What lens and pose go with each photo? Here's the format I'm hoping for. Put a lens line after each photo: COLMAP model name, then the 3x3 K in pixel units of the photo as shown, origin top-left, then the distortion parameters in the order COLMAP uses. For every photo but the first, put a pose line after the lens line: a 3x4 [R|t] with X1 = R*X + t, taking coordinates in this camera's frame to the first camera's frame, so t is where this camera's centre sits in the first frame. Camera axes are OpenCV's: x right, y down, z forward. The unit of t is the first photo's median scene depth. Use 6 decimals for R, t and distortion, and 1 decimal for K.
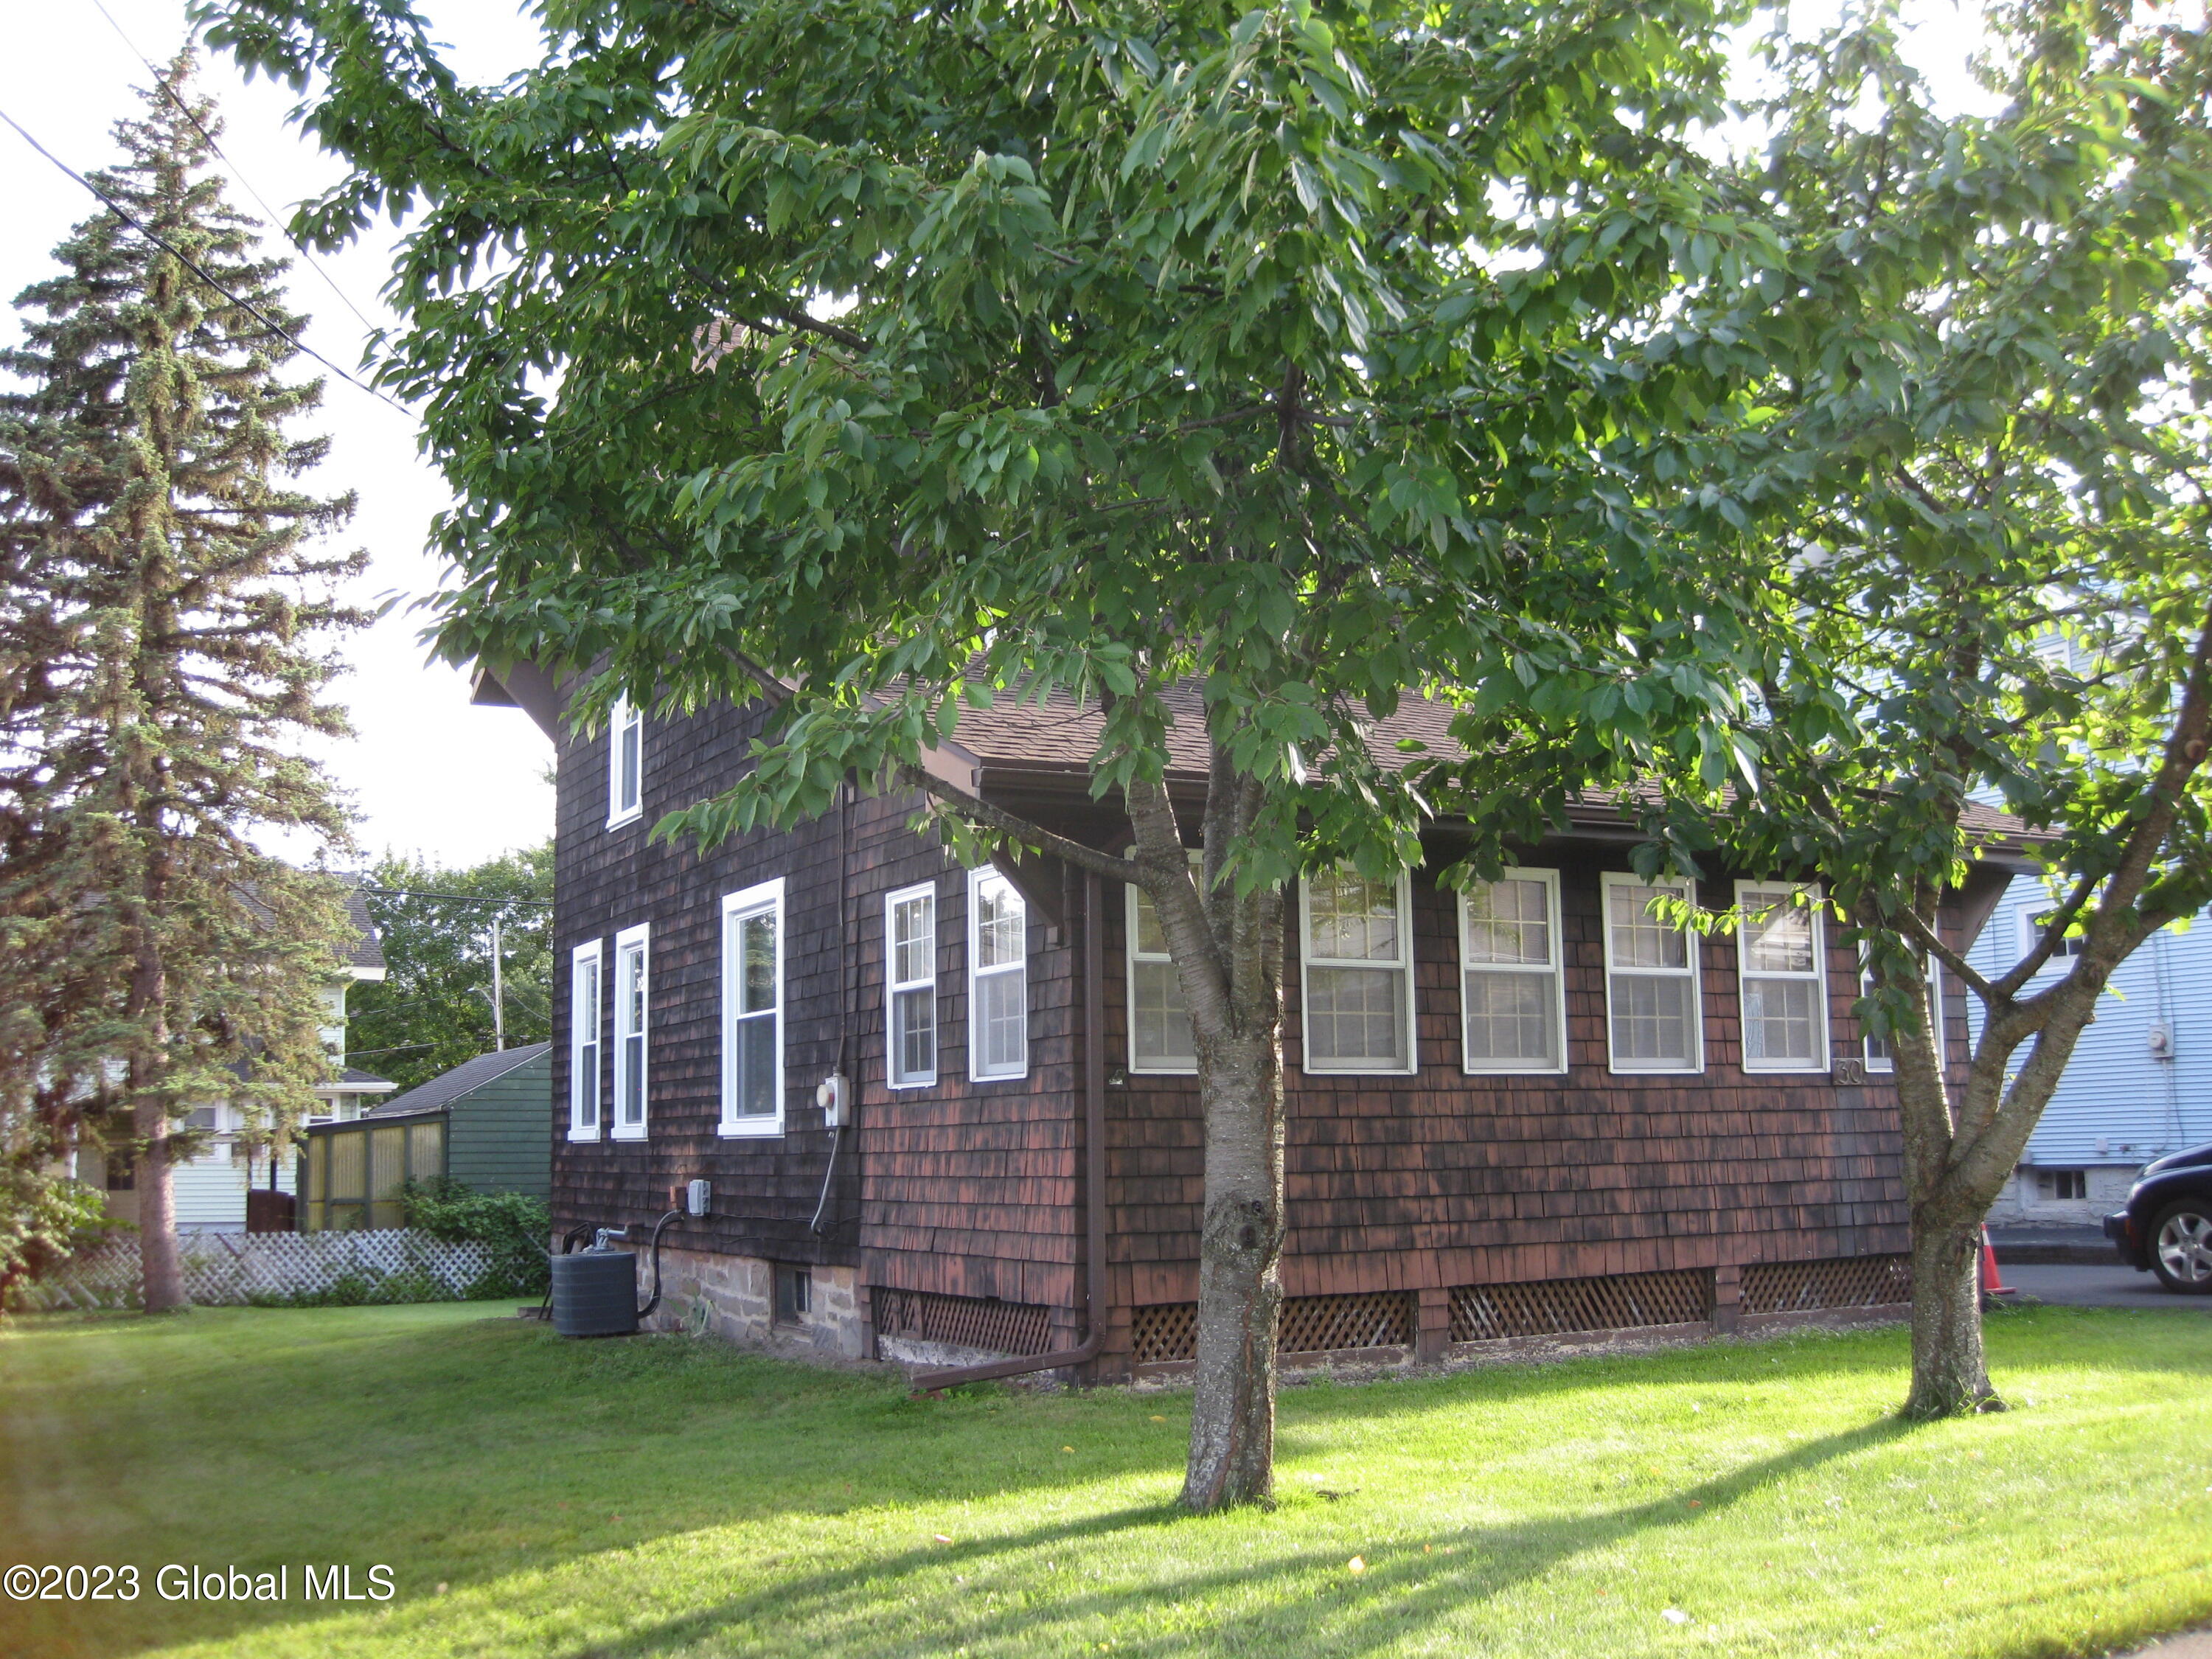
lens RADIAL K [[2227.6, 0, 1106.0], [0, 2227.6, 829.5], [0, 0, 1]] dist [-0.168283, 0.014701]
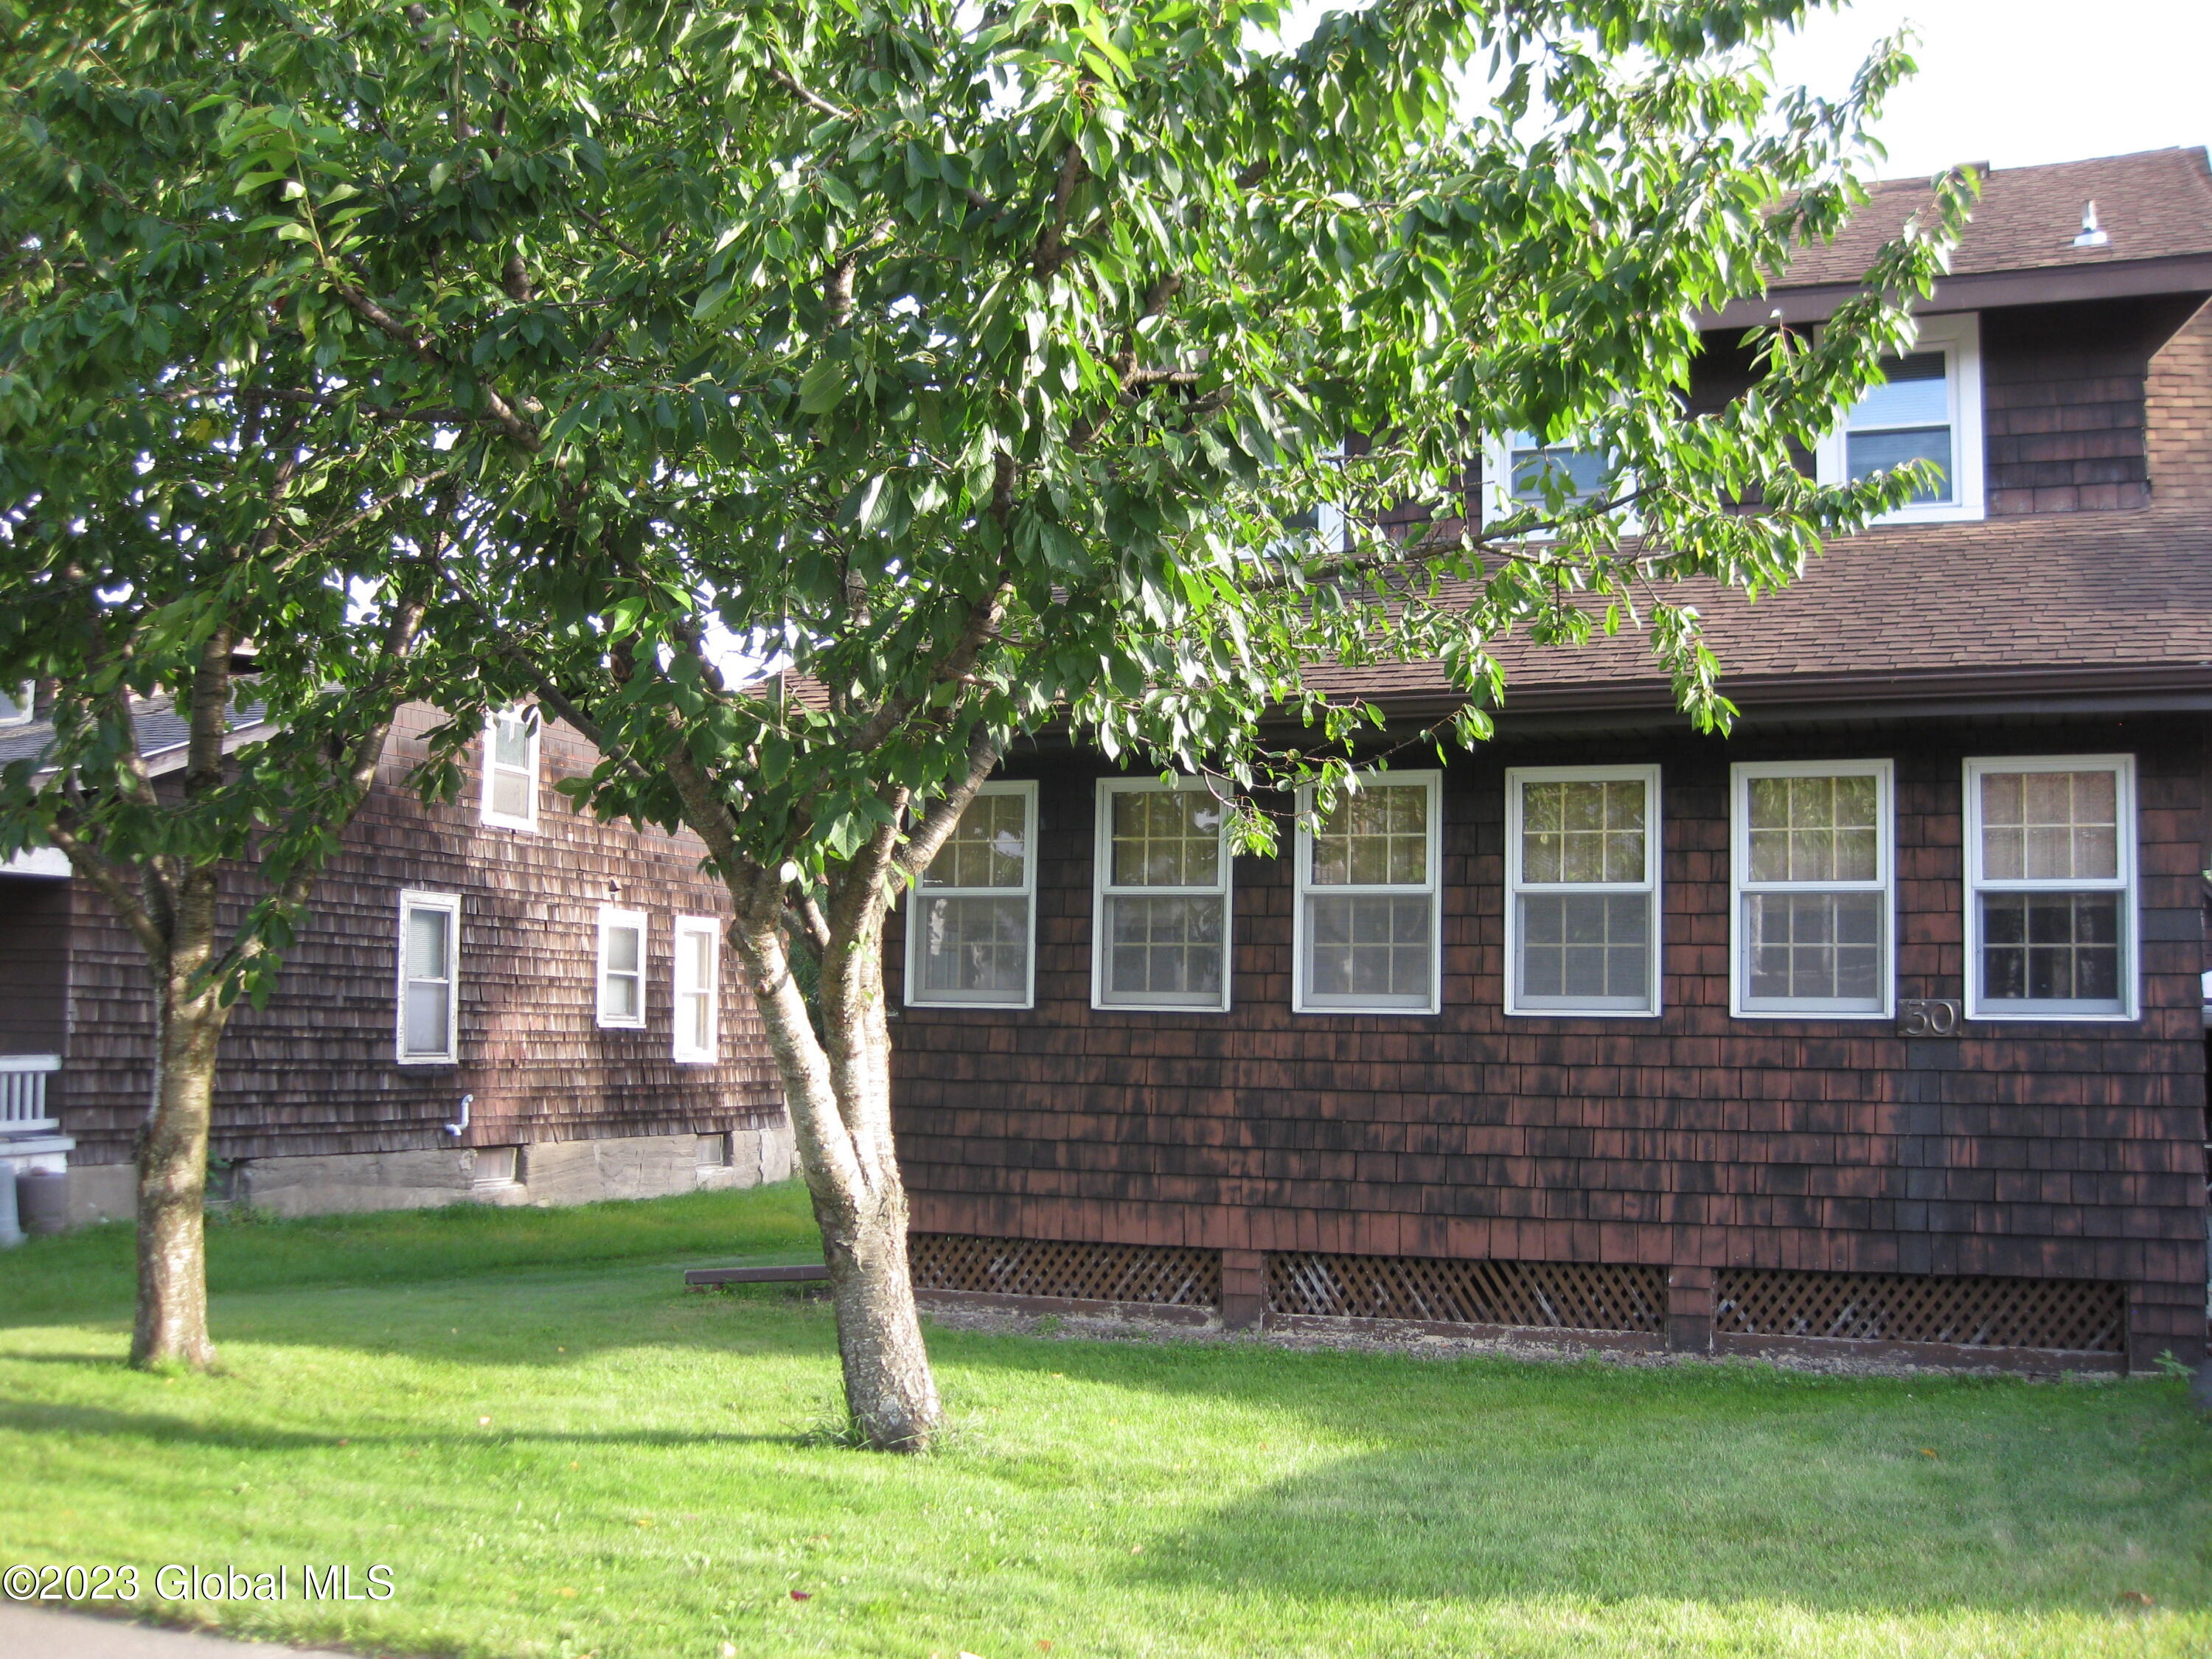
lens RADIAL K [[2227.6, 0, 1106.0], [0, 2227.6, 829.5], [0, 0, 1]] dist [-0.168283, 0.014701]
pose [[0.667785, -0.052941, -0.742469, 0.752998], [0.069379, 0.997552, -0.008729, 0.039101], [0.741114, -0.045683, 0.669823, 0.344425]]
